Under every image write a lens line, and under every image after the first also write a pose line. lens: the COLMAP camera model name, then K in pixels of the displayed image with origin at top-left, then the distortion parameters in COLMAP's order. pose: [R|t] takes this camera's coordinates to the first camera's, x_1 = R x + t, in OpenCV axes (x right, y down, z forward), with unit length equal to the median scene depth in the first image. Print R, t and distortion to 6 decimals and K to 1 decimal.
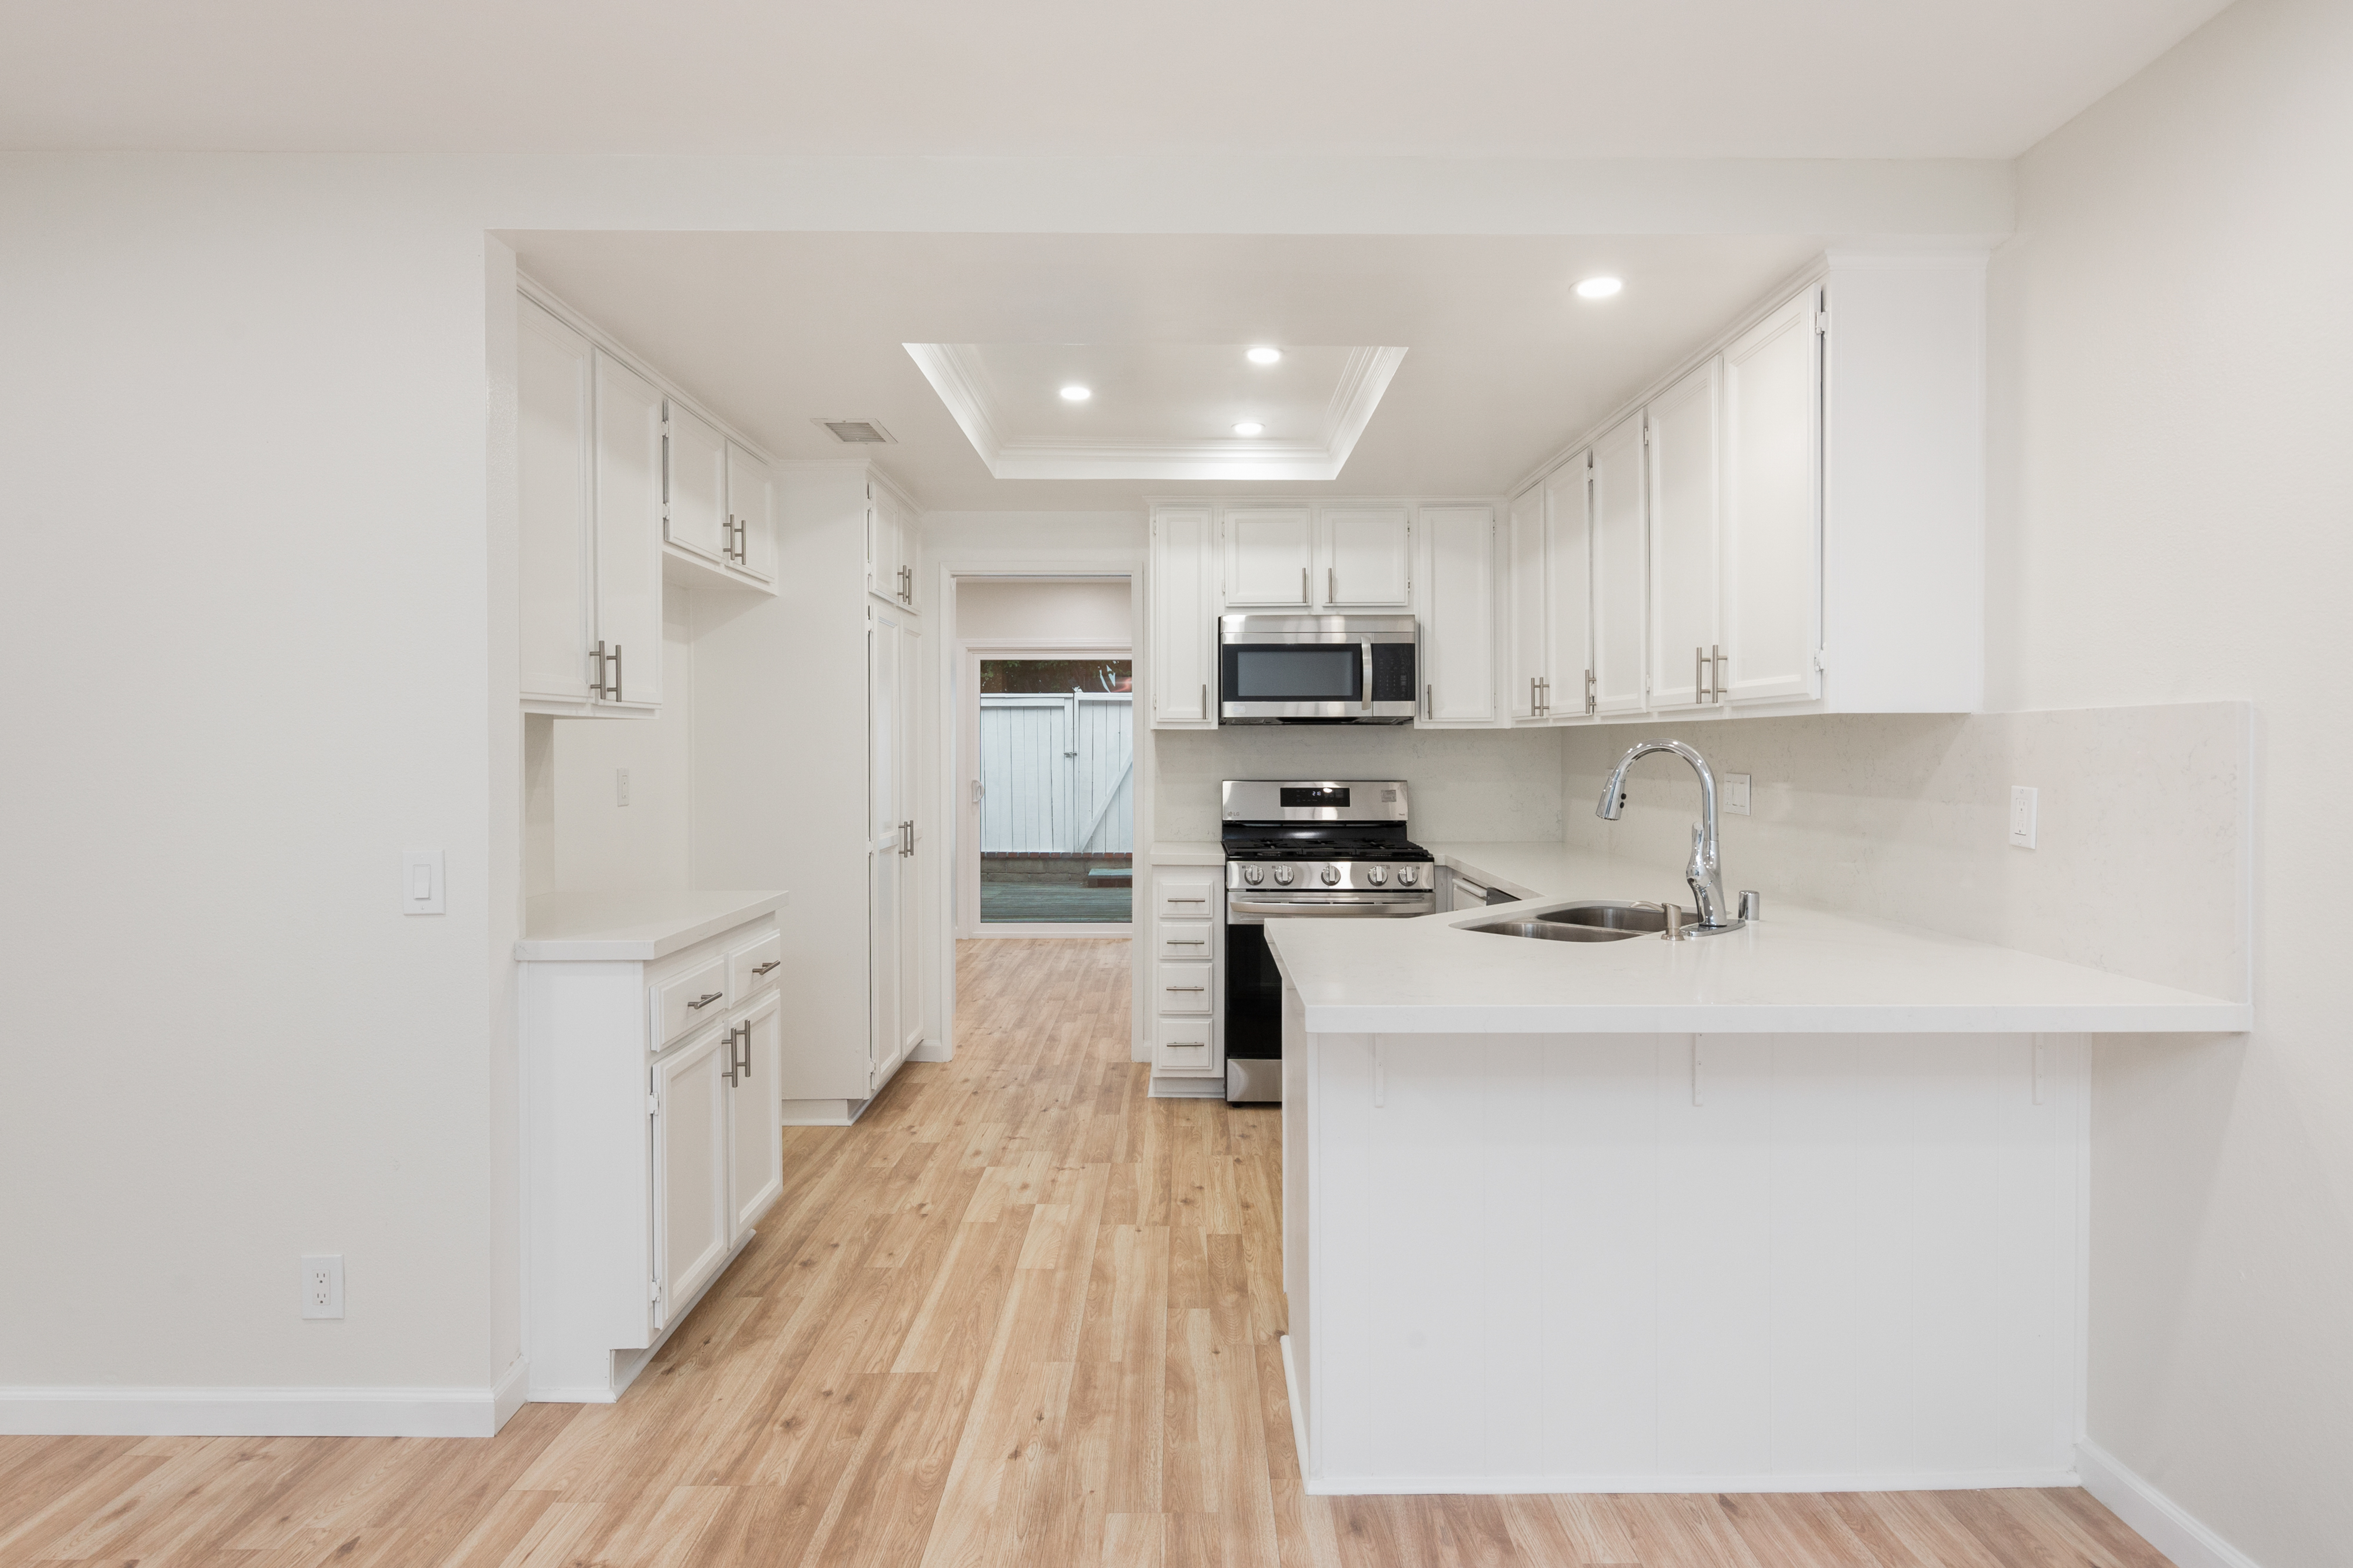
lens RADIAL K [[1221.3, 0, 1176.5], [0, 1221.3, 784.0], [0, 0, 1]] dist [-0.001333, -0.001837]
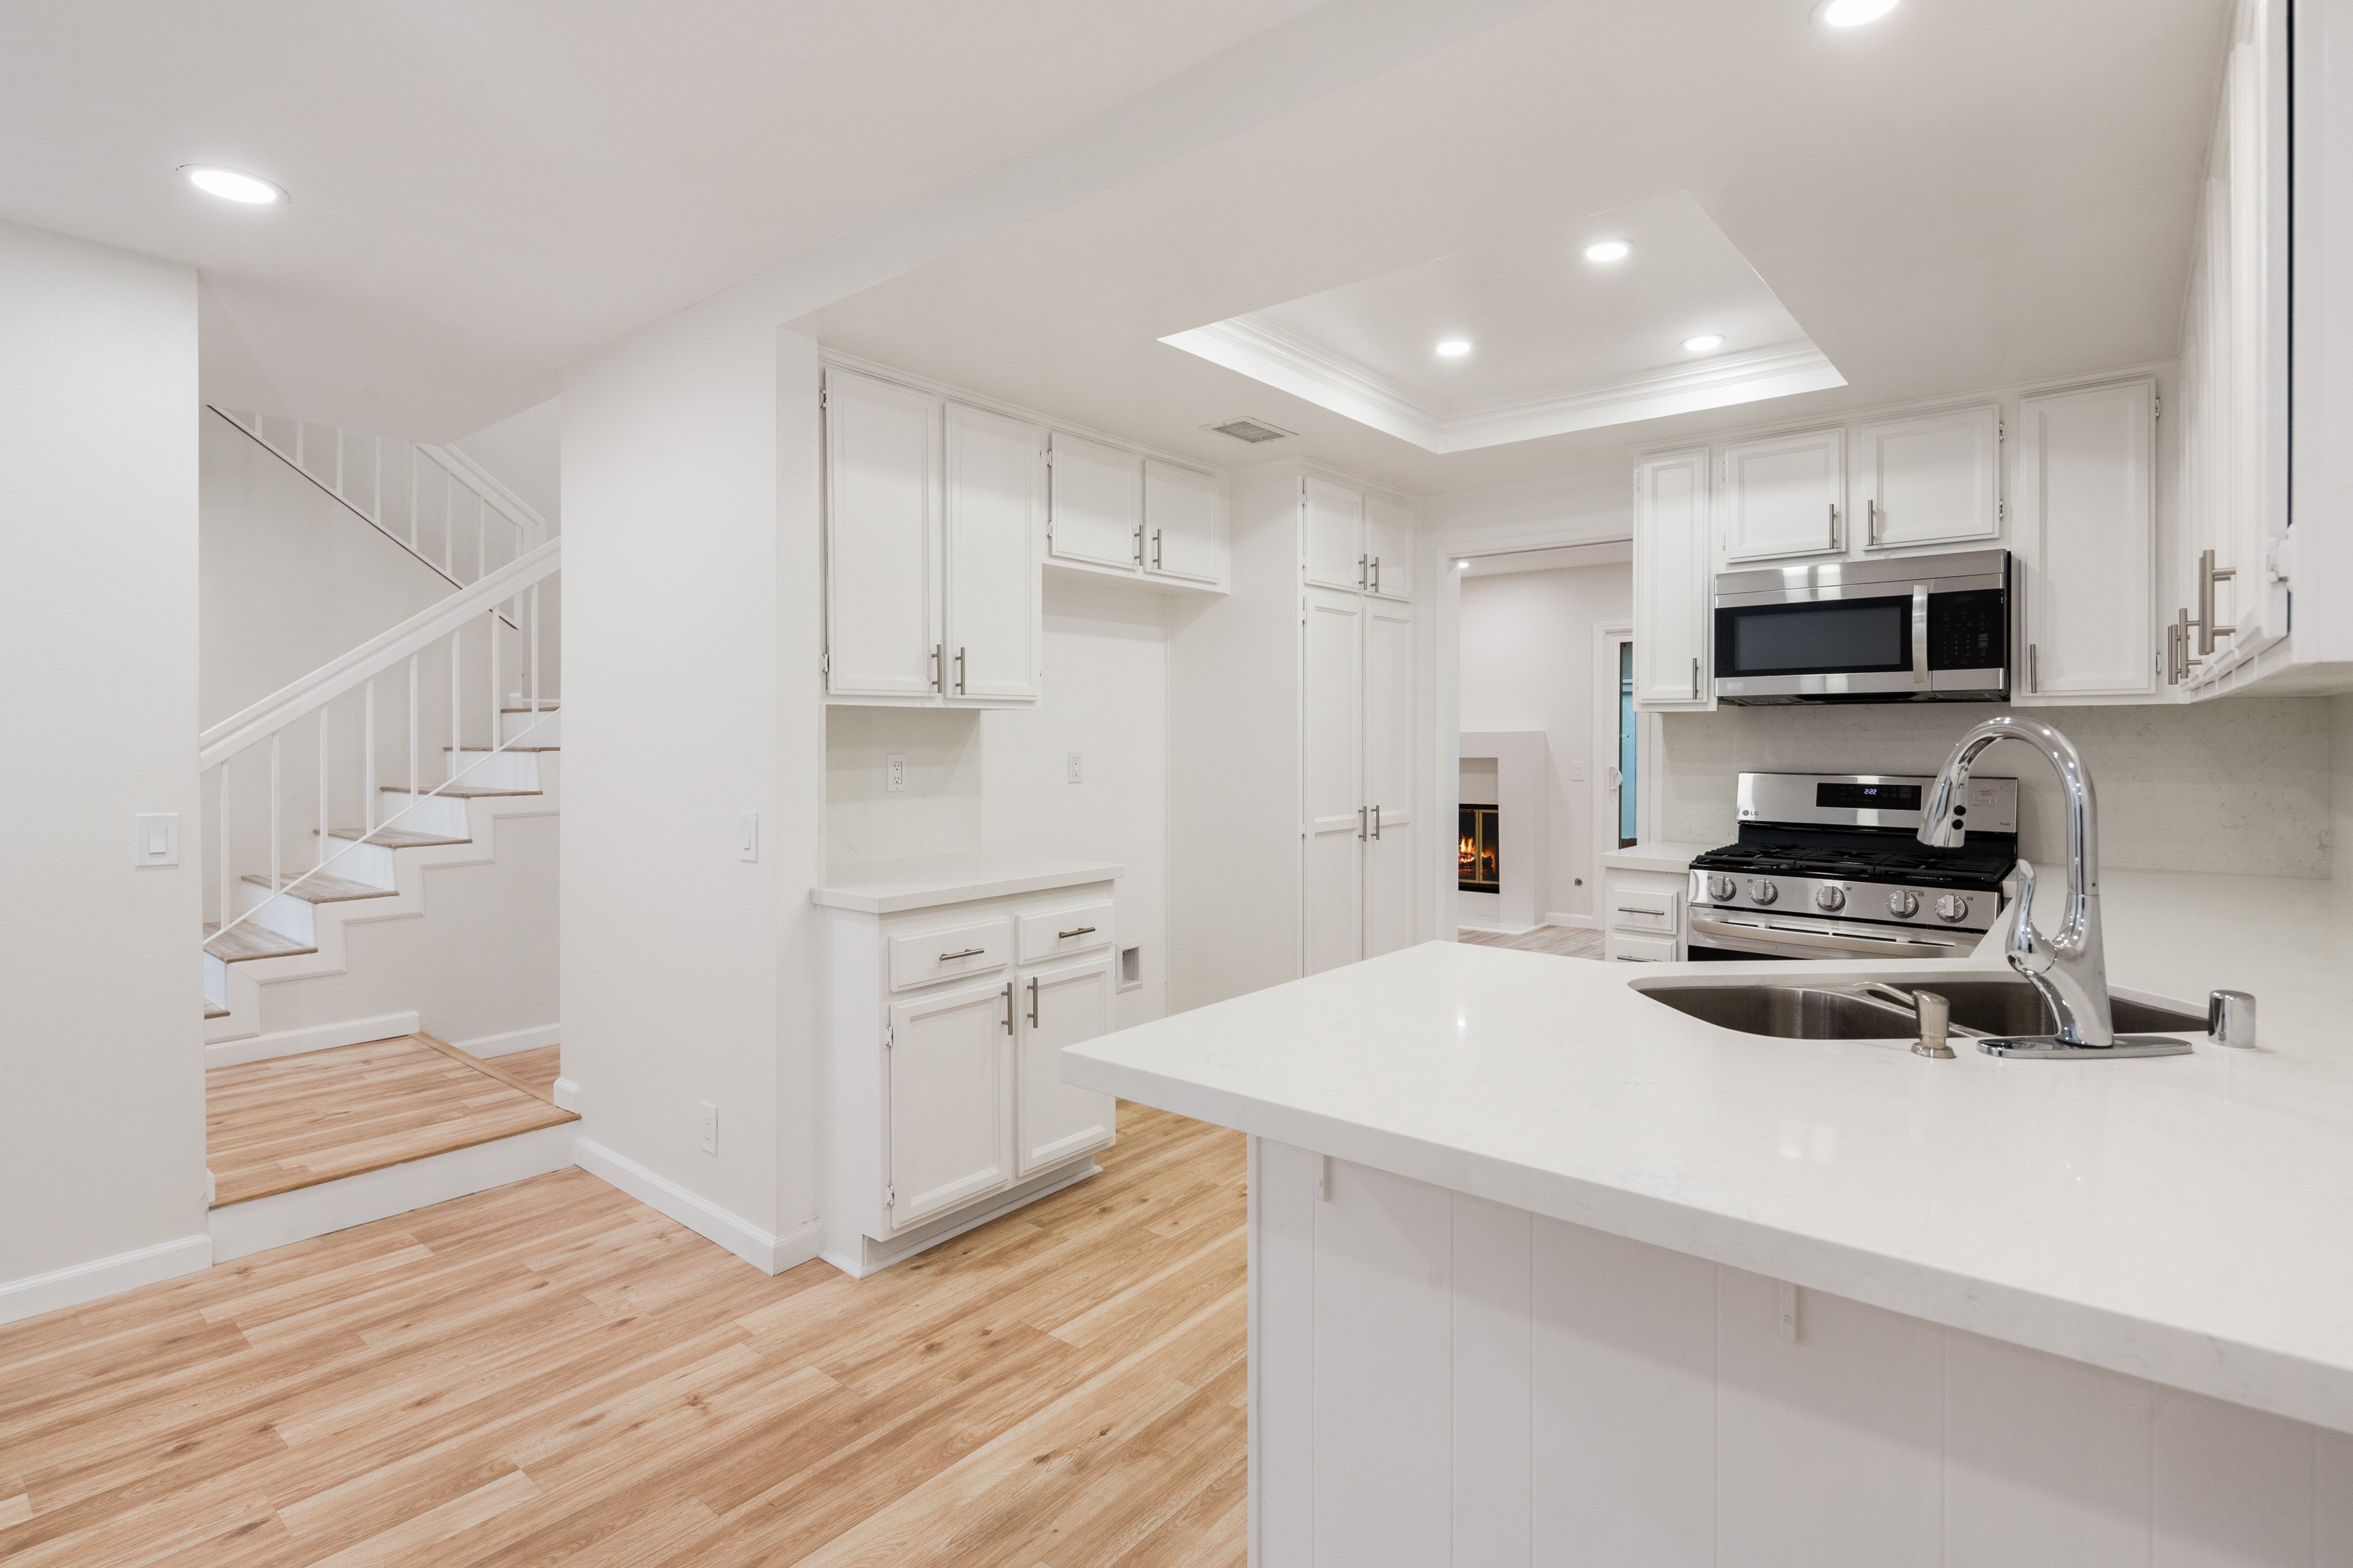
lens RADIAL K [[1117.1, 0, 1174.8], [0, 1117.1, 761.4], [0, 0, 1]] dist [0.001452, -0.000244]
pose [[0.770063, 0.015247, -0.637786, 0.416203], [-0.018232, 0.999832, 0.001890, -0.008612], [0.637707, 0.010173, 0.770212, 0.306257]]
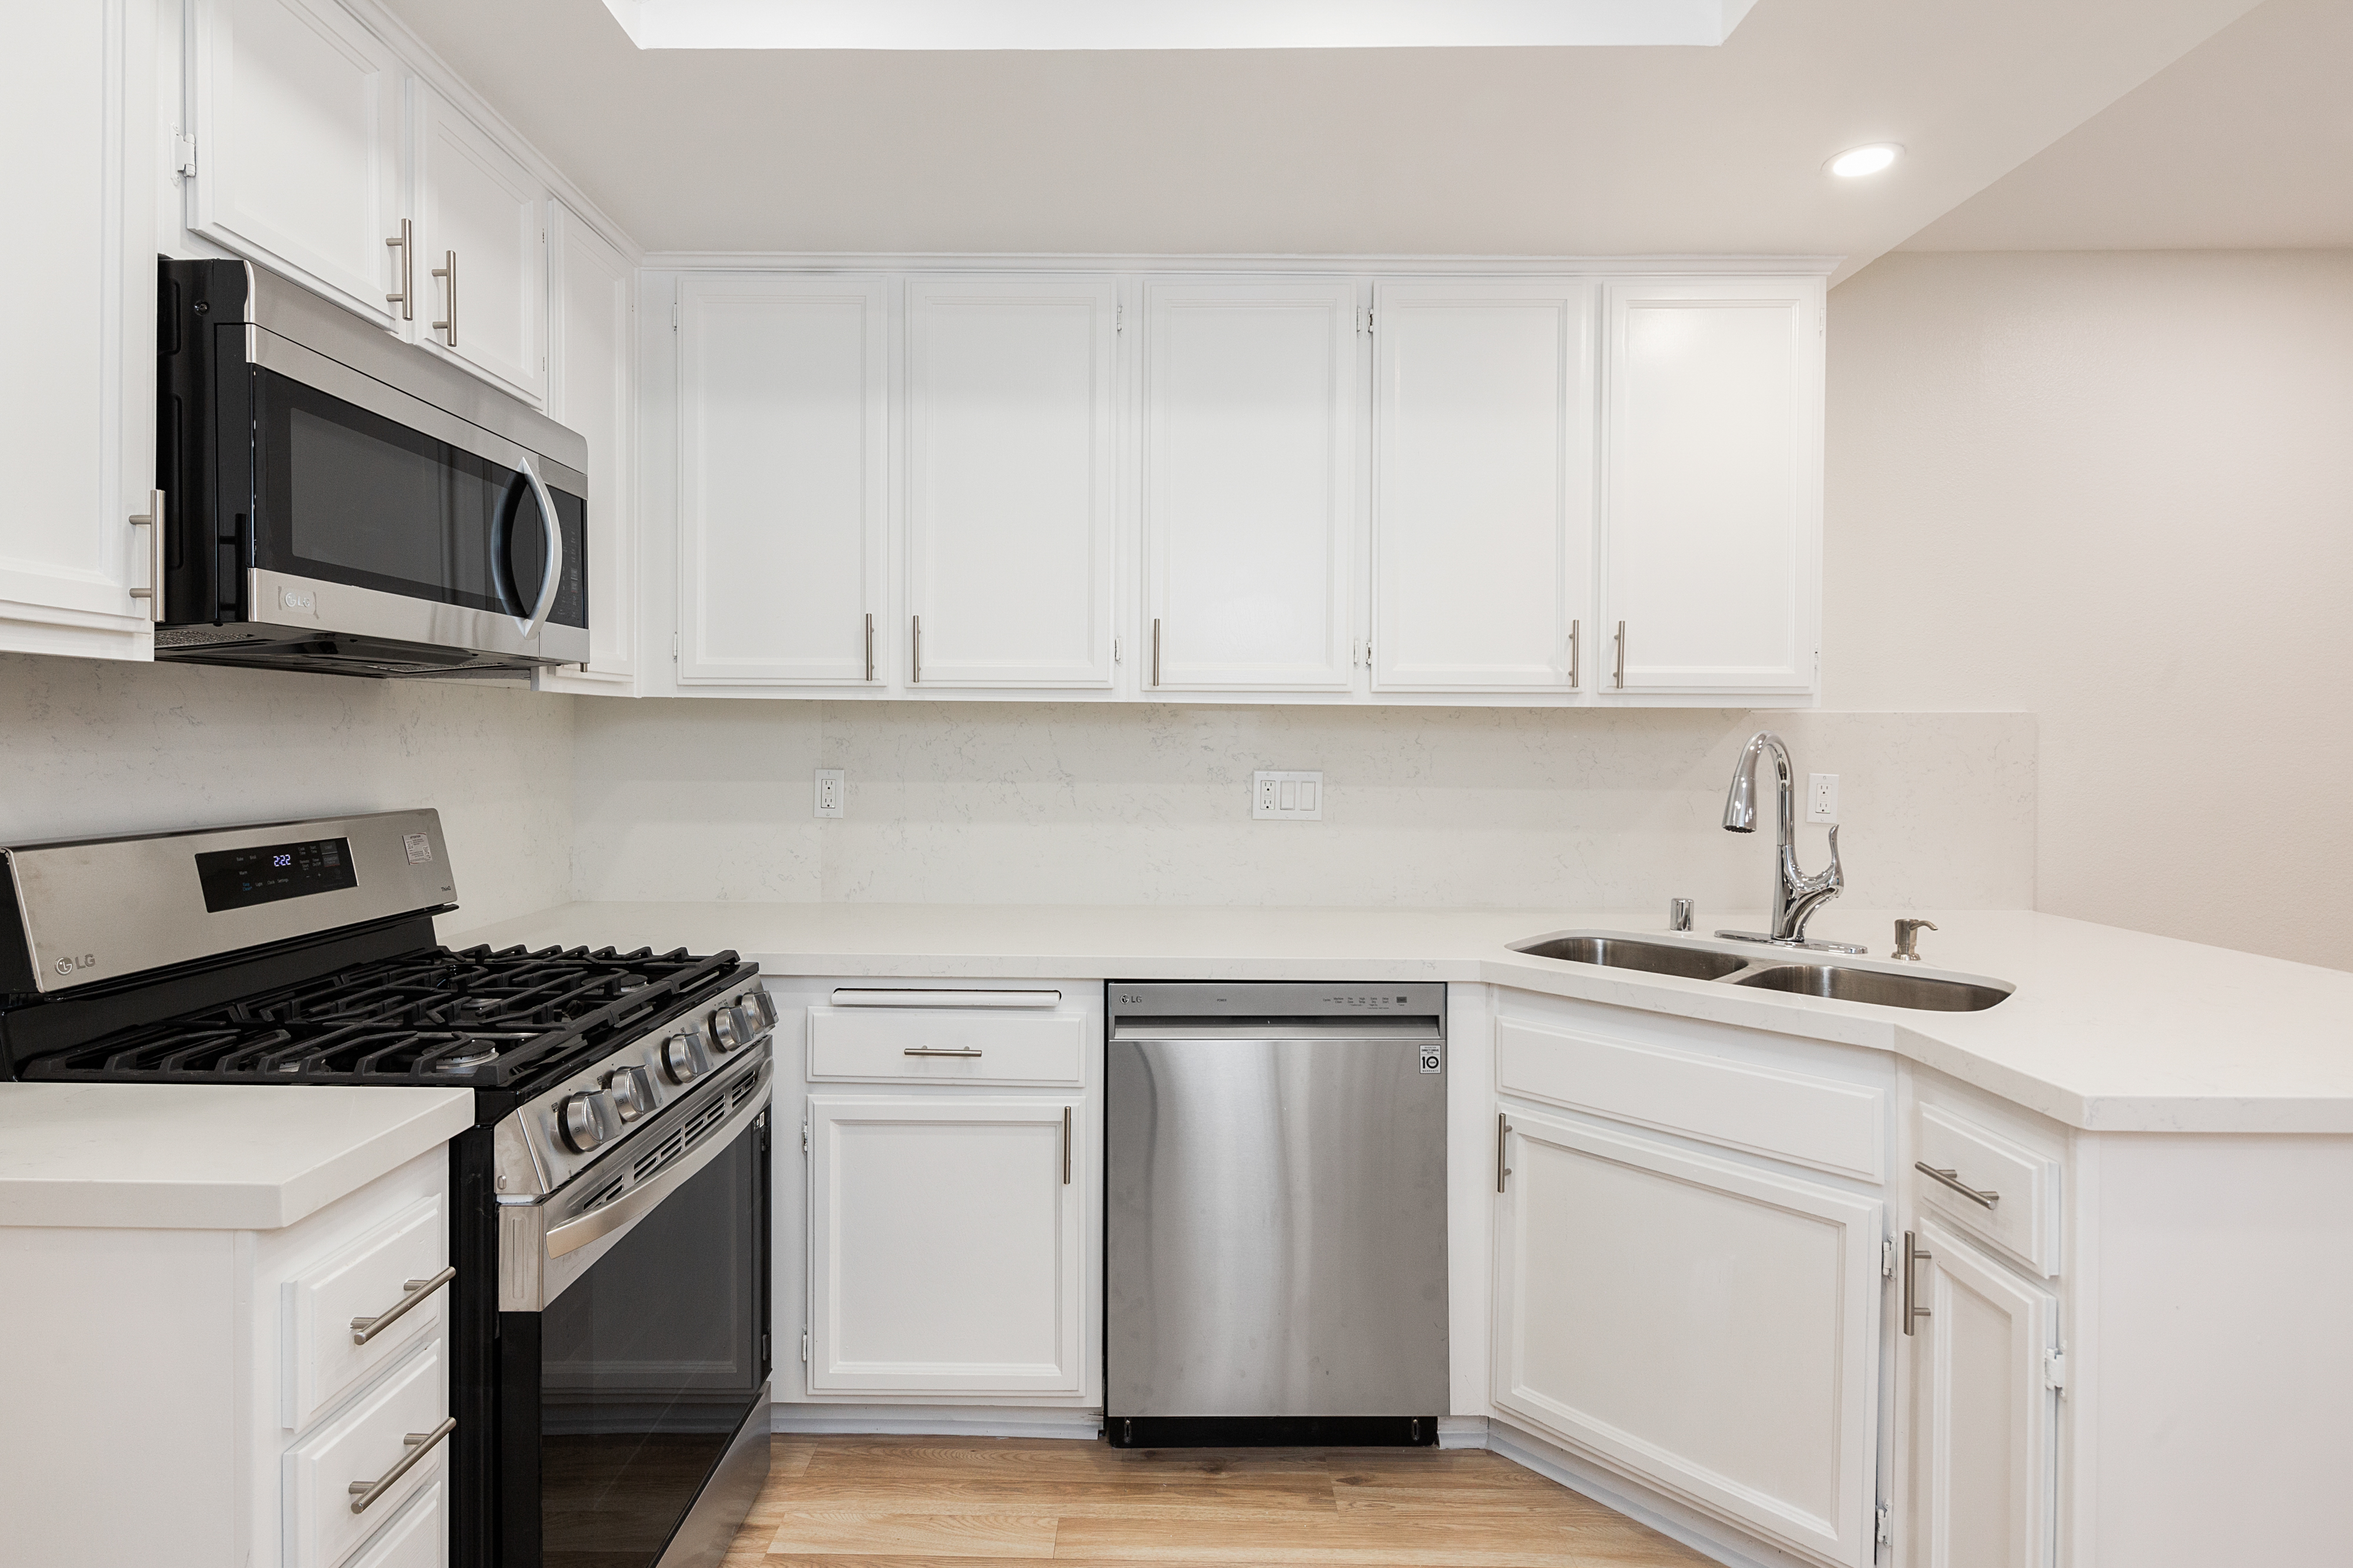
lens RADIAL K [[1152.7, 0, 1158.4], [0, 1152.7, 756.8], [0, 0, 1]] dist [0.001565, -0.001767]
pose [[0.017463, -0.014138, 0.999748, -0.387140], [0.023215, 0.999636, 0.013731, -0.038109], [-0.999578, 0.022969, 0.017785, 1.357907]]
